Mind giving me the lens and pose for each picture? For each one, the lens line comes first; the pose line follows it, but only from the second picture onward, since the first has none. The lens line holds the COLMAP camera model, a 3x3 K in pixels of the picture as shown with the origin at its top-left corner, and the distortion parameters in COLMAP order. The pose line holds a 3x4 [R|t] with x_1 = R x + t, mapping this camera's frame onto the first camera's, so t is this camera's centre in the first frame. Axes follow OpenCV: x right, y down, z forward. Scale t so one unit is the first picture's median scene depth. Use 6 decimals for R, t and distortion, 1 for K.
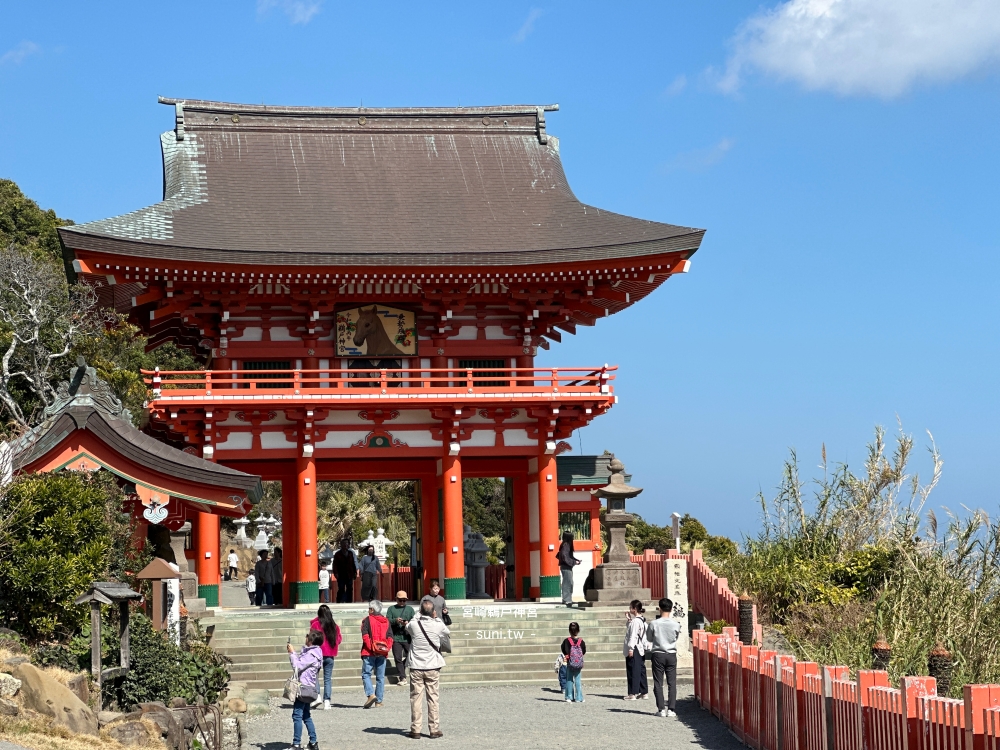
lens RADIAL K [[2239.2, 0, 499.3], [0, 2239.2, 372.8], [0, 0, 1]] dist [0.641987, 0.000000]
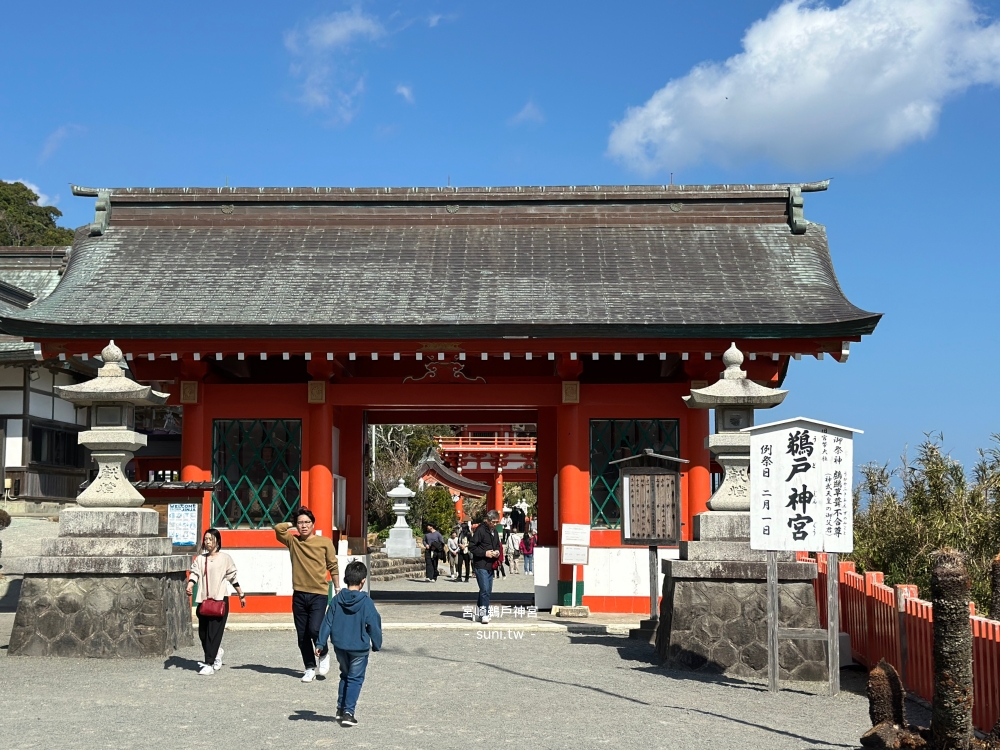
lens RADIAL K [[1418.9, 0, 499.5], [0, 1418.9, 377.2], [0, 0, 1]] dist [0.129908, 0.000000]
pose [[0.997871, 0.006084, -0.064927, 0.013608], [-0.006892, 0.999901, -0.012230, -0.047317], [0.064846, 0.012652, 0.997815, -0.534662]]
